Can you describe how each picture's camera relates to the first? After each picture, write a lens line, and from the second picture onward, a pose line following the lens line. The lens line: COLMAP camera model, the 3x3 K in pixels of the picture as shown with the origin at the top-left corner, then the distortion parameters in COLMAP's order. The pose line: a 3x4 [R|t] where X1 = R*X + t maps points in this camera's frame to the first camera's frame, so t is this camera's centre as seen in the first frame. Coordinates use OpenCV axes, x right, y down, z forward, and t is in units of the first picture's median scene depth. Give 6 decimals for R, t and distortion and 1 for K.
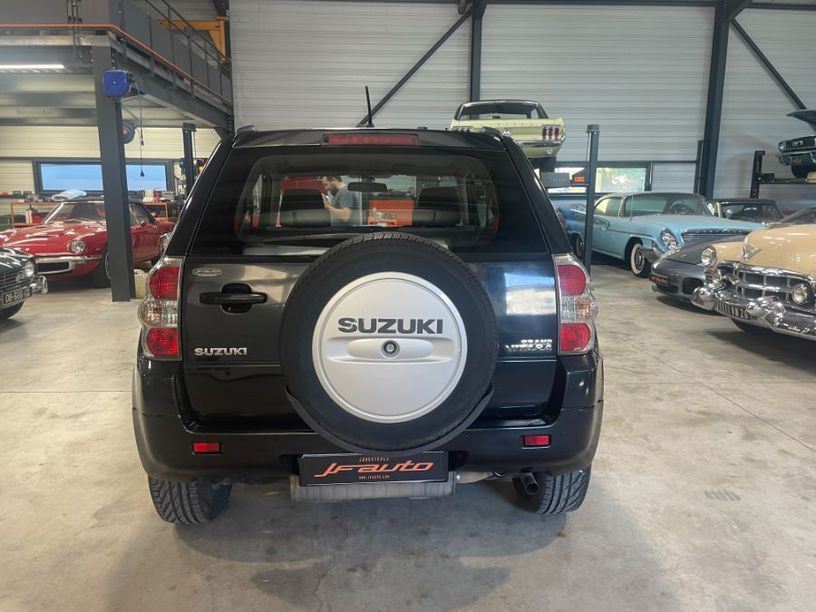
lens RADIAL K [[618.2, 0, 400.7], [0, 618.2, 304.2], [0, 0, 1]] dist [0.096759, -0.129647]
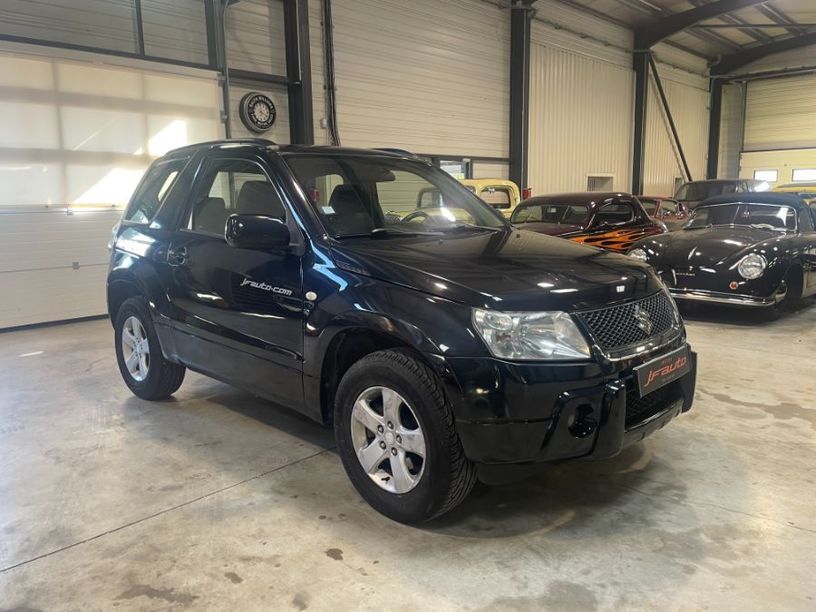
lens RADIAL K [[618.2, 0, 405.9], [0, 618.2, 291.3], [0, 0, 1]] dist [0.096759, -0.129647]
pose [[-0.734276, 0.107223, -0.670329, 0.275253], [-0.103090, 0.958383, 0.266224, -0.139485], [0.670978, 0.264586, -0.692664, 0.863077]]
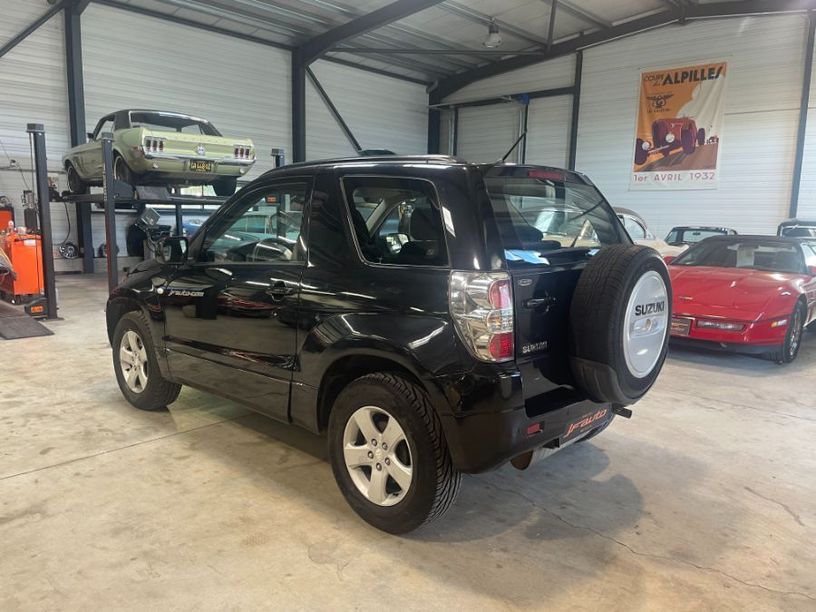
lens RADIAL K [[618.2, 0, 407.2], [0, 618.2, 306.7], [0, 0, 1]] dist [0.096759, -0.129647]
pose [[0.716203, -0.090311, 0.692024, -0.343262], [0.103976, 0.994333, 0.022153, -0.014461], [-0.690103, 0.056088, 0.721535, 0.079727]]
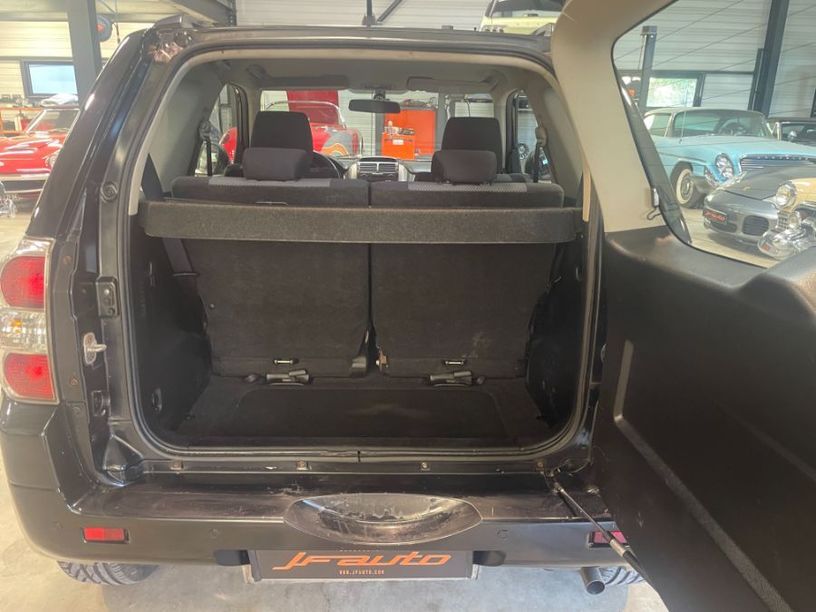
lens RADIAL K [[618.2, 0, 399.7], [0, 618.2, 309.9], [0, 0, 1]] dist [0.096759, -0.129647]
pose [[0.999314, 0.026516, -0.025837, 0.002163], [-0.022434, 0.988857, 0.147166, -0.028441], [0.029452, -0.146485, 0.988774, 0.105682]]
